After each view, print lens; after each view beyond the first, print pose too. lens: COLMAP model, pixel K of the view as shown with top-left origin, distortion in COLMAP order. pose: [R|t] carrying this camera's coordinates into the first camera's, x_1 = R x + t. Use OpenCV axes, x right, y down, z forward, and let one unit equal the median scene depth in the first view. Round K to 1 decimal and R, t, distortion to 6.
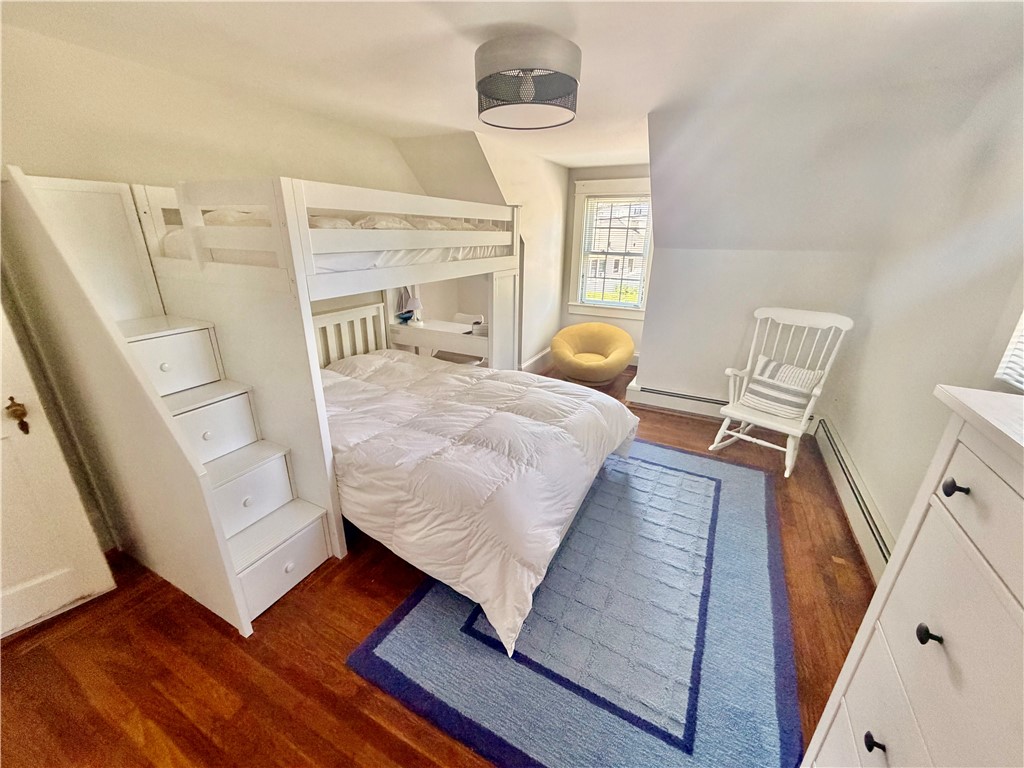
lens RADIAL K [[409.4, 0, 512.0], [0, 409.4, 384.0], [0, 0, 1]] dist [0.000609, 0.000325]
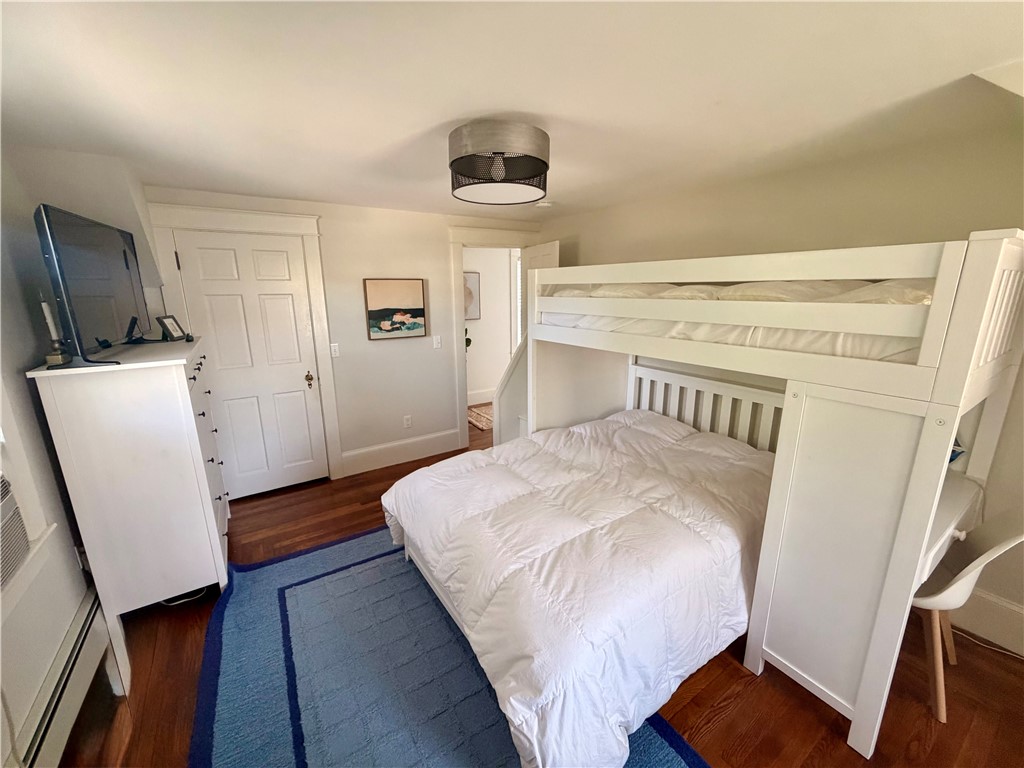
lens RADIAL K [[409.4, 0, 512.0], [0, 409.4, 384.0], [0, 0, 1]] dist [0.000609, 0.000325]
pose [[-0.493879, 0.192893, -0.847866, 0.635657], [-0.299082, 0.877905, 0.373942, -0.409326], [0.816476, 0.438263, -0.375888, 1.052340]]
